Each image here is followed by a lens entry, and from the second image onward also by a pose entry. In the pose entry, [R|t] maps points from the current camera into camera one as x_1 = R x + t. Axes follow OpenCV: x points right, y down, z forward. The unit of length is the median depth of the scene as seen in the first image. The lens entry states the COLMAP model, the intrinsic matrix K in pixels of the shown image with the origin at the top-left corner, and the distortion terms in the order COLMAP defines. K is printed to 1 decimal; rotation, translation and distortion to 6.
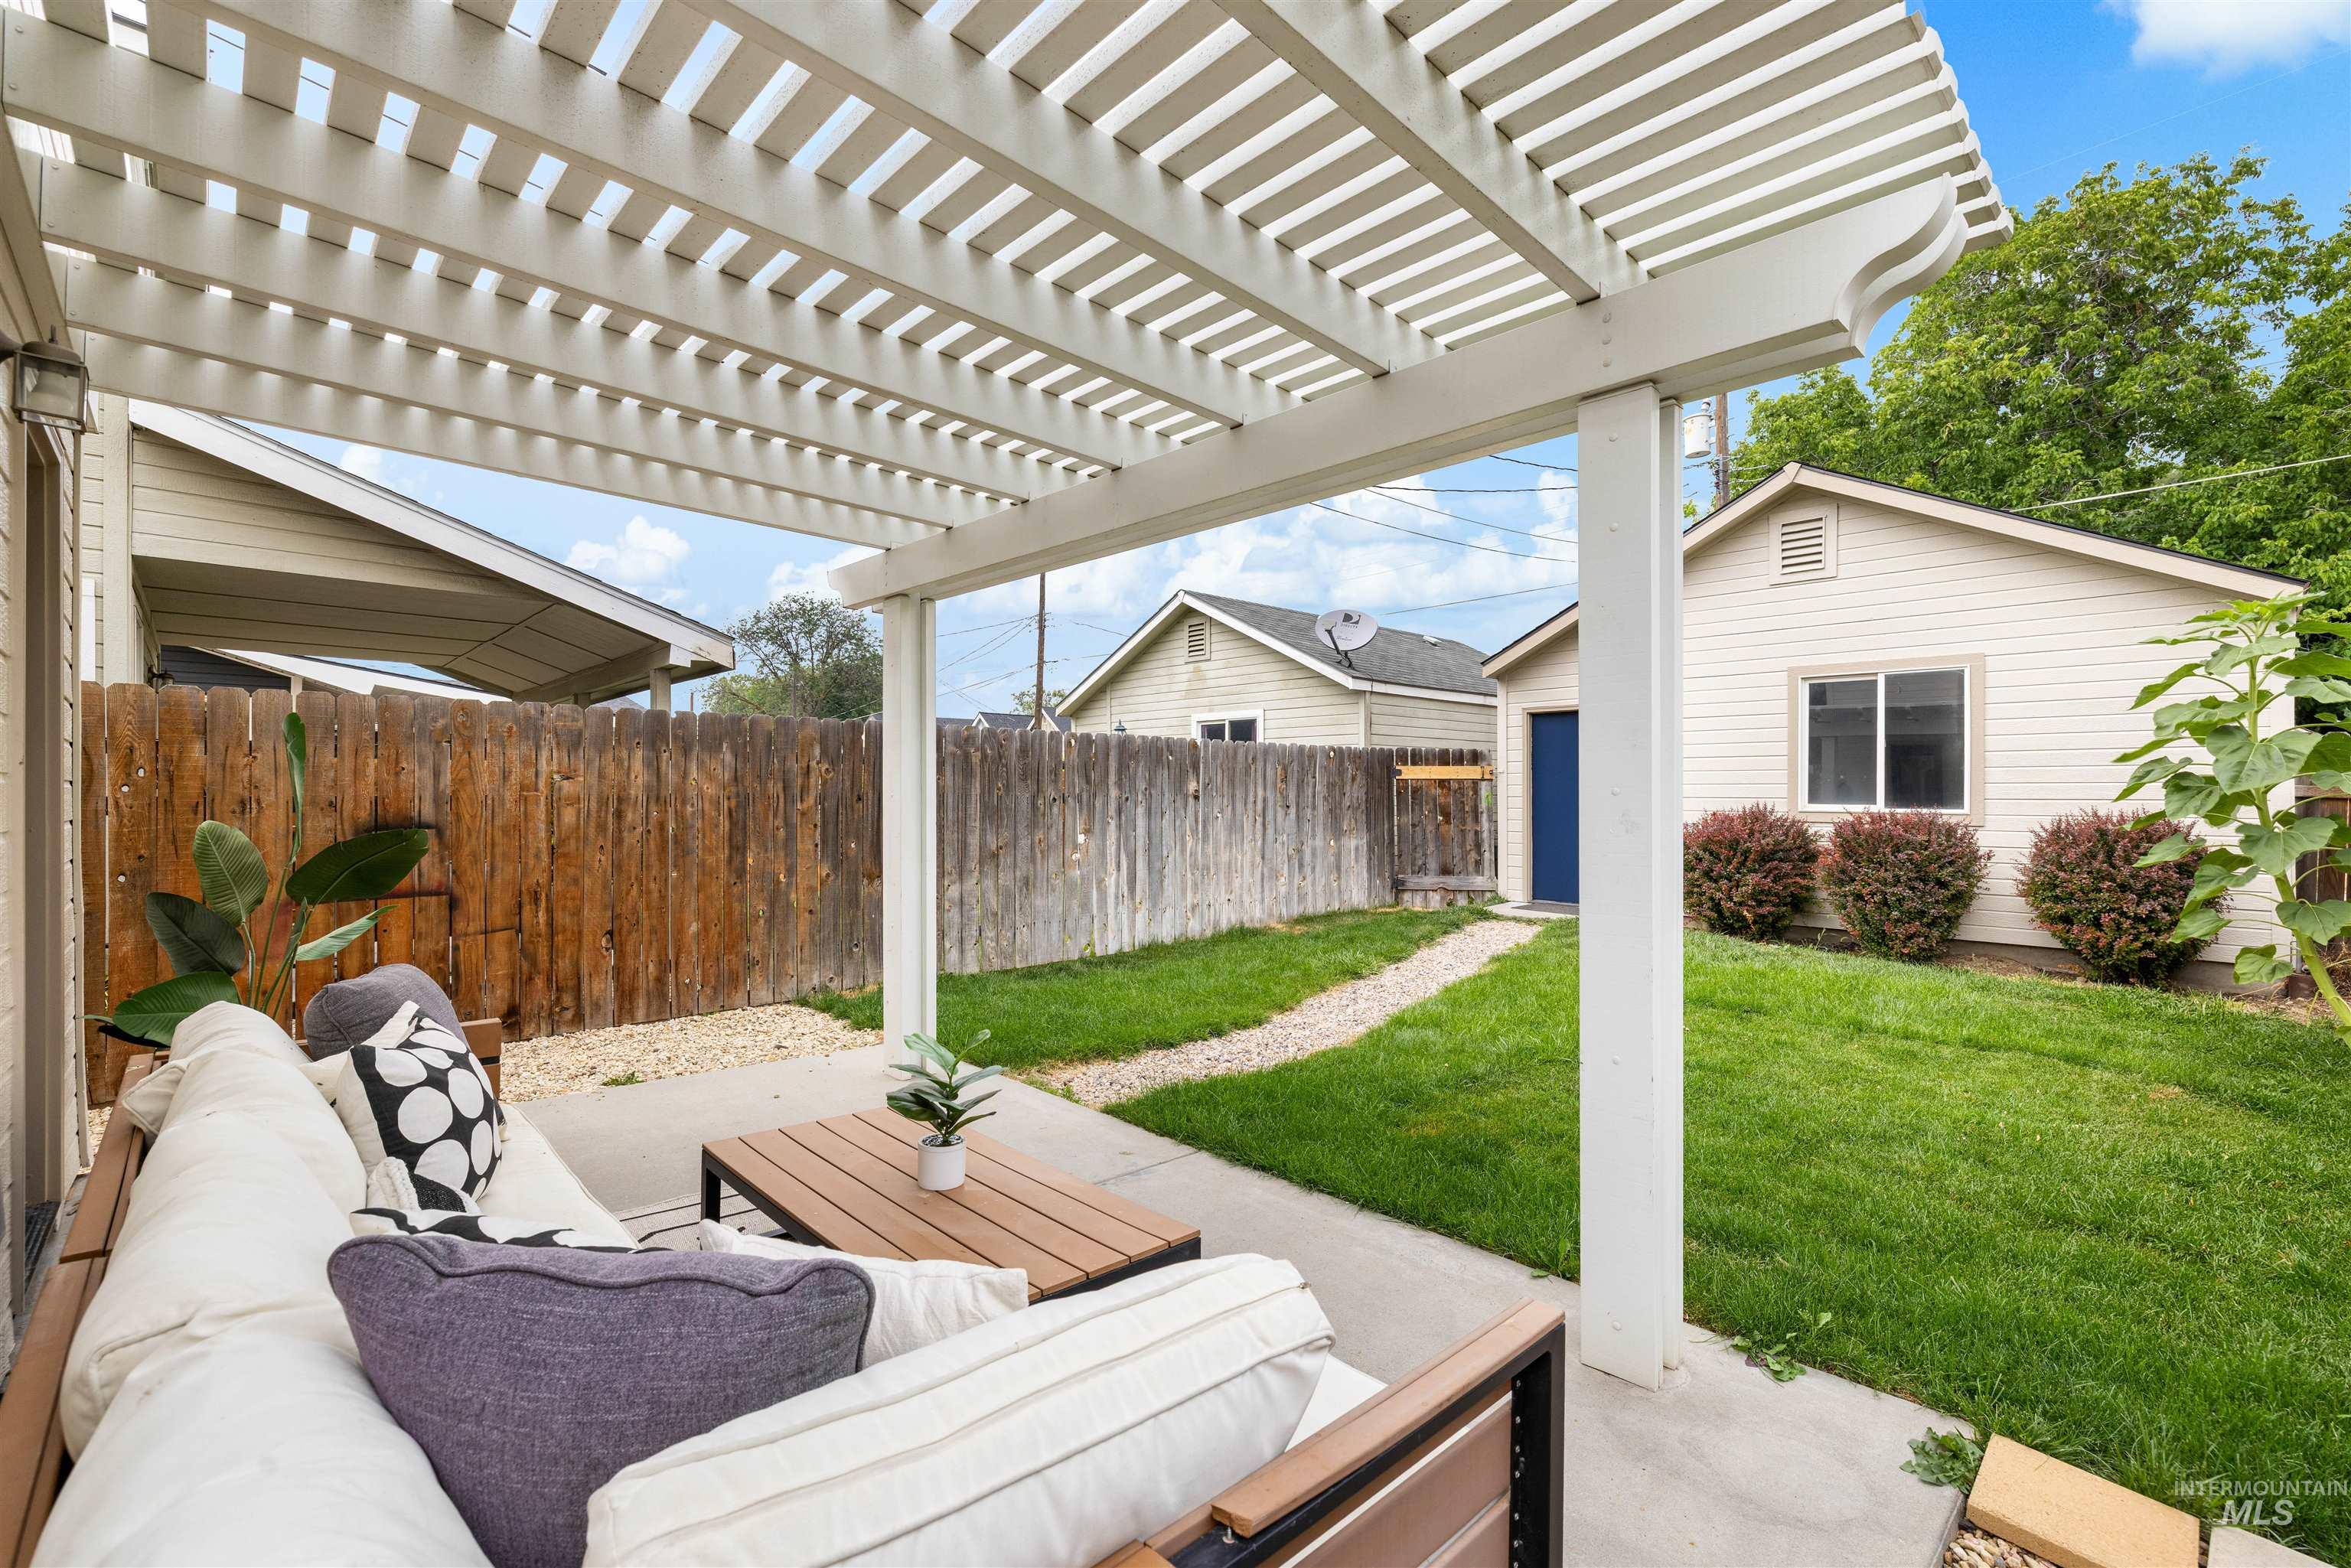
lens RADIAL K [[1009.5, 0, 1183.4], [0, 1009.5, 792.9], [0, 0, 1]] dist [0.002745, 0.000270]
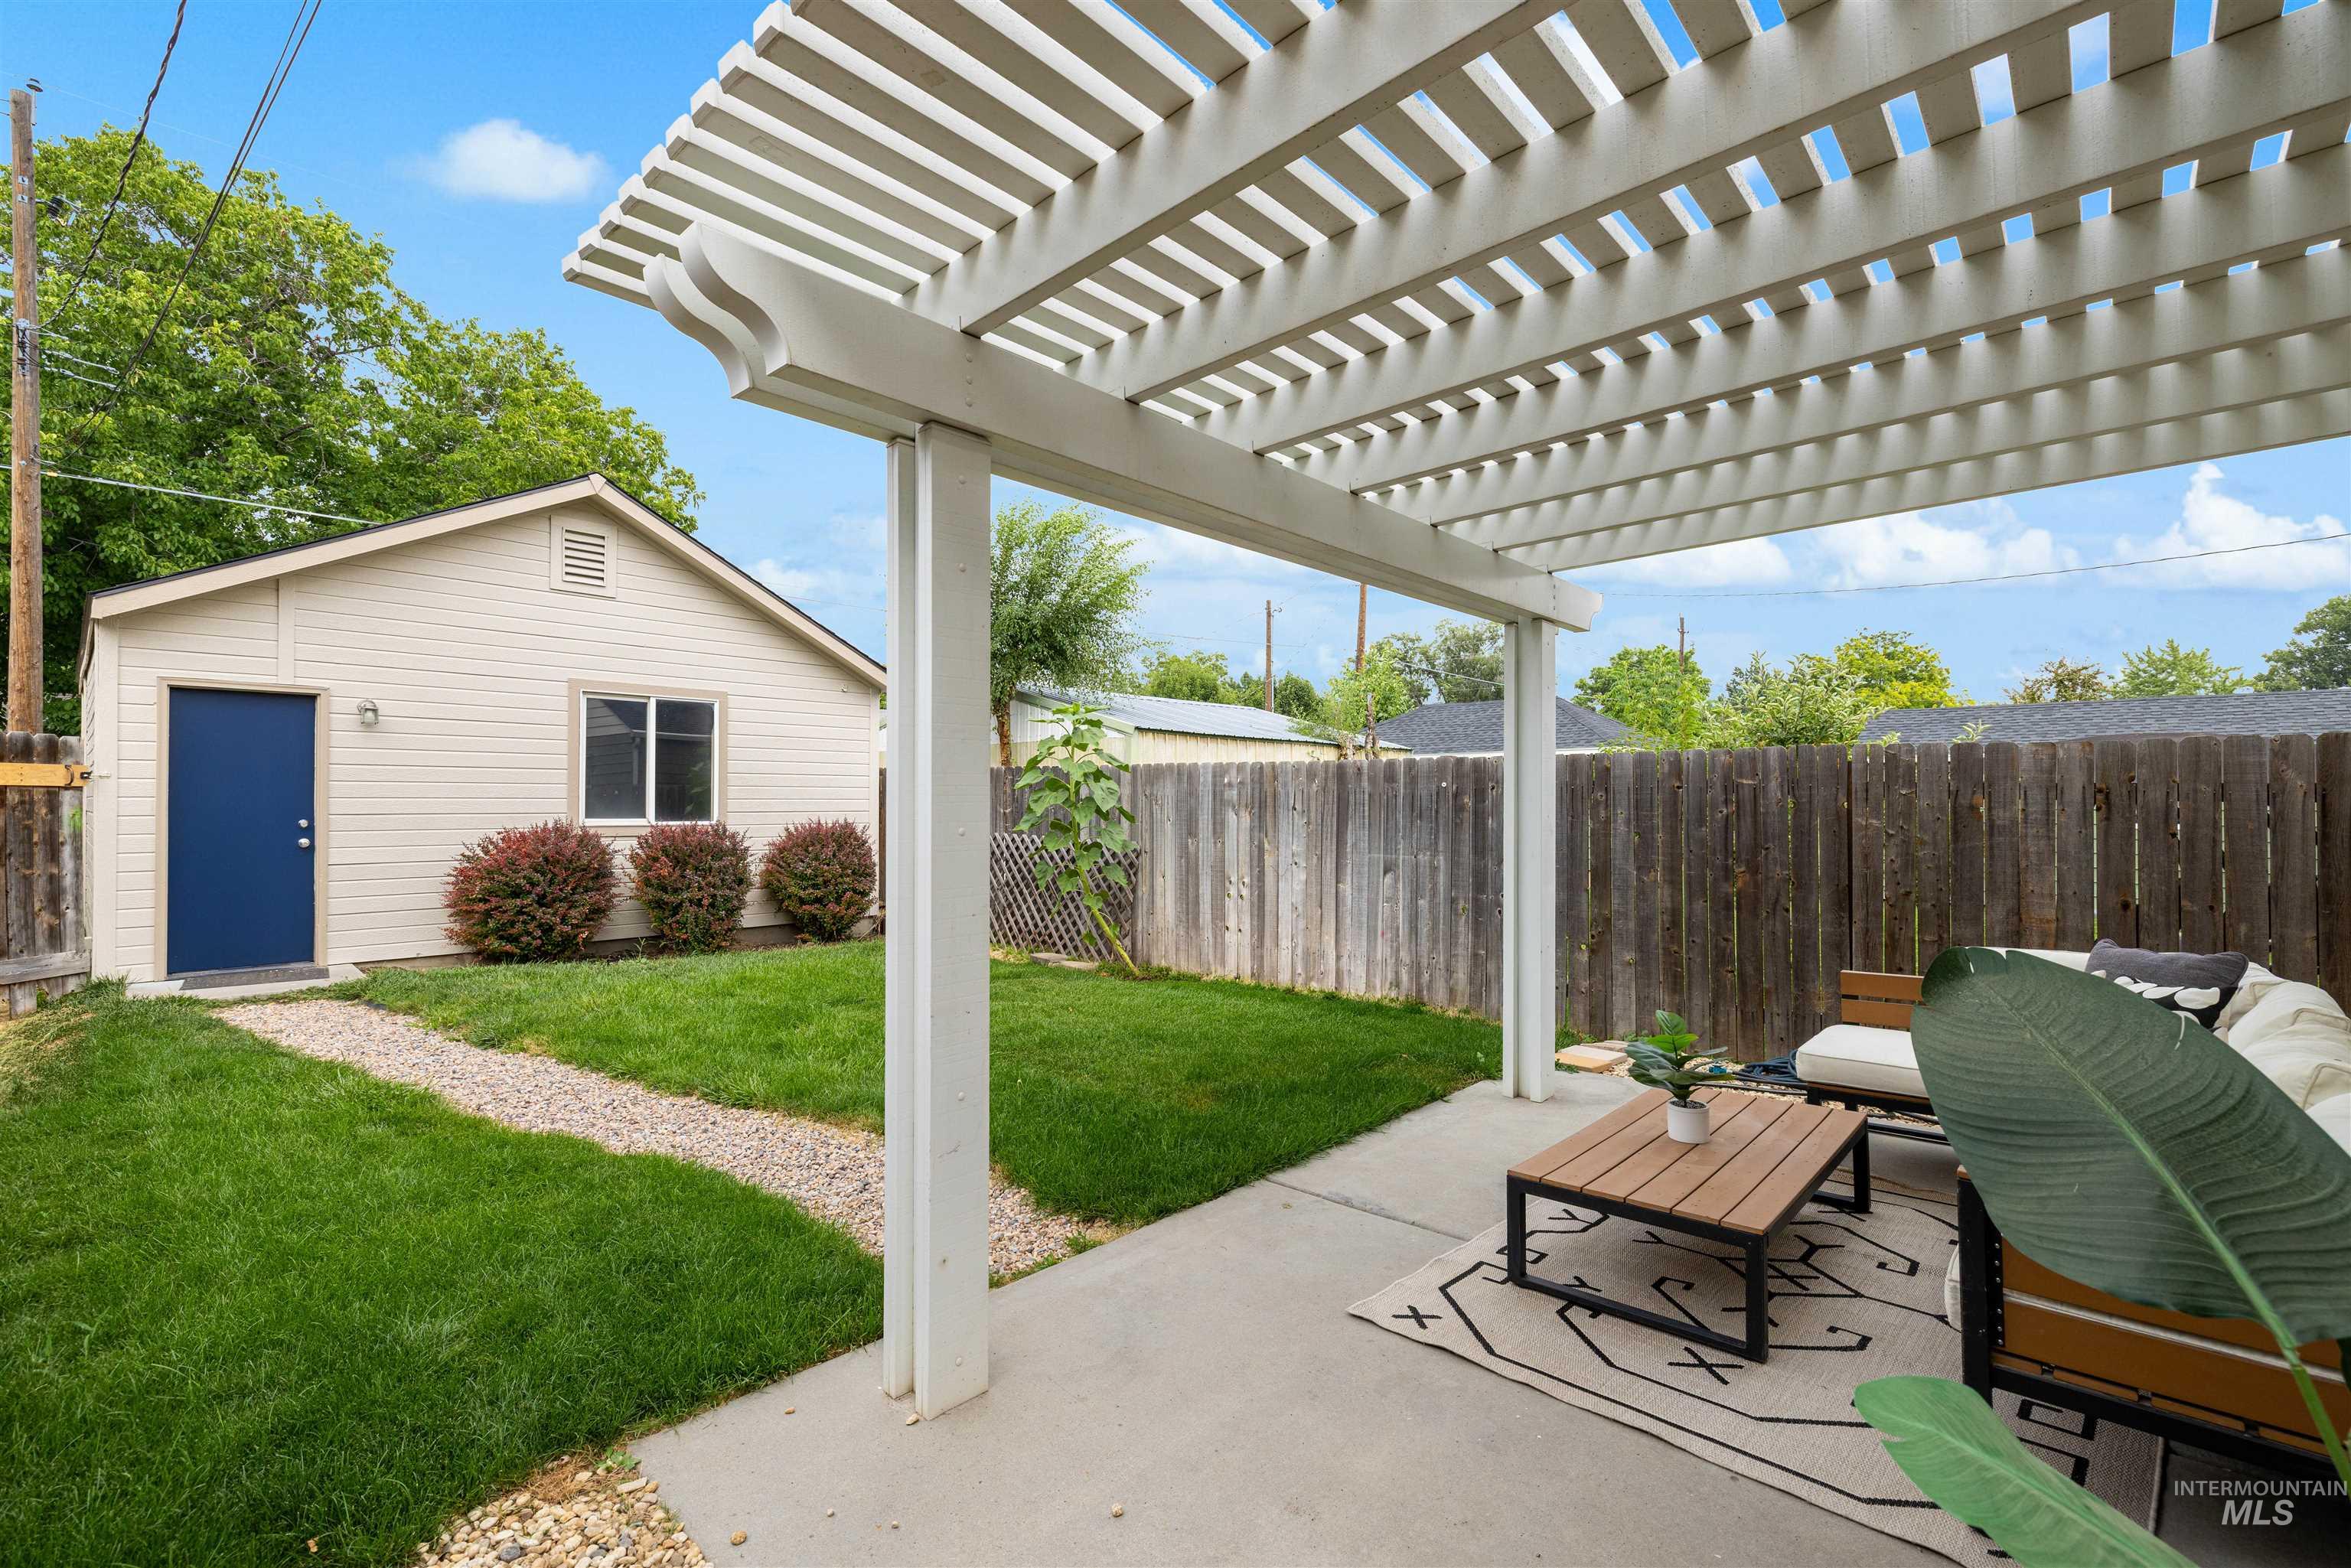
lens RADIAL K [[1009.5, 0, 1176.8], [0, 1009.5, 794.0], [0, 0, 1]] dist [0.002745, 0.000270]
pose [[-0.050846, 0.005889, 0.998689, -0.433229], [-0.001065, 0.999982, -0.005951, -0.008801], [-0.998706, -0.001366, -0.050839, 0.503895]]
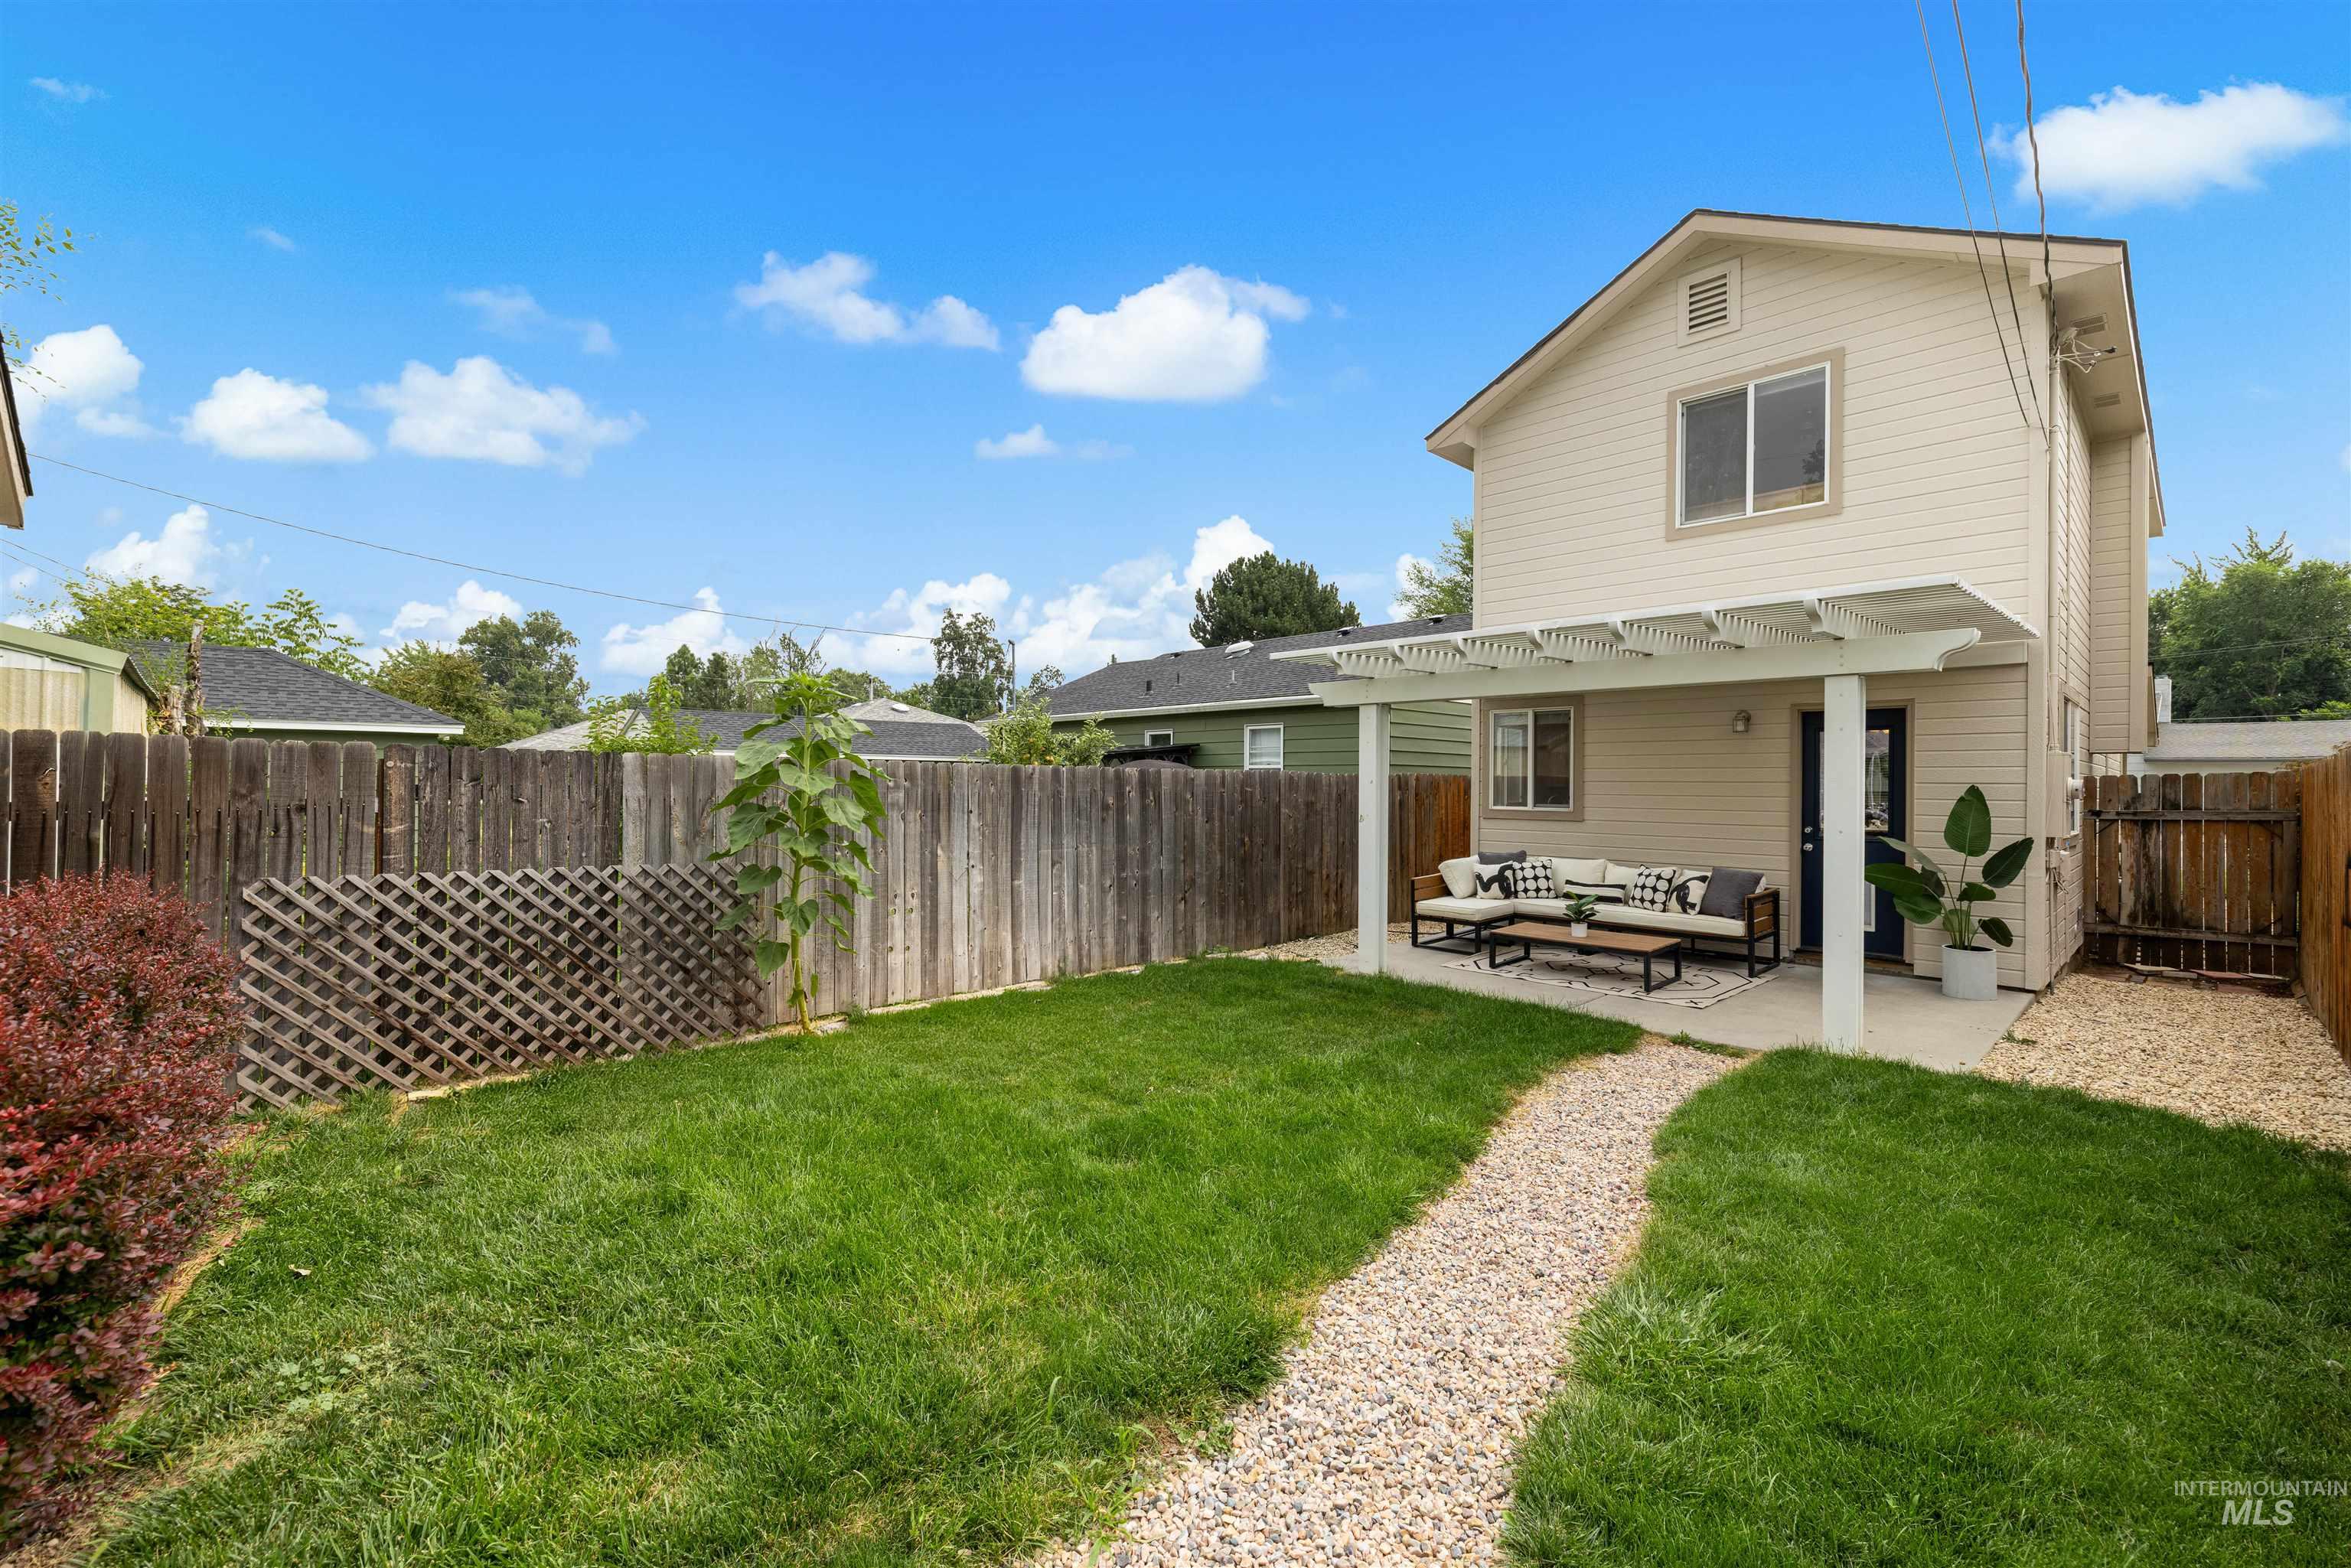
lens RADIAL K [[1009.5, 0, 1155.1], [0, 1009.5, 782.8], [0, 0, 1]] dist [0.002745, 0.000270]
pose [[-0.999809, -0.008226, 0.017720, 0.316270], [-0.008223, 0.999966, 0.000254, -0.028852], [-0.017721, 0.000108, -0.999843, 1.279987]]
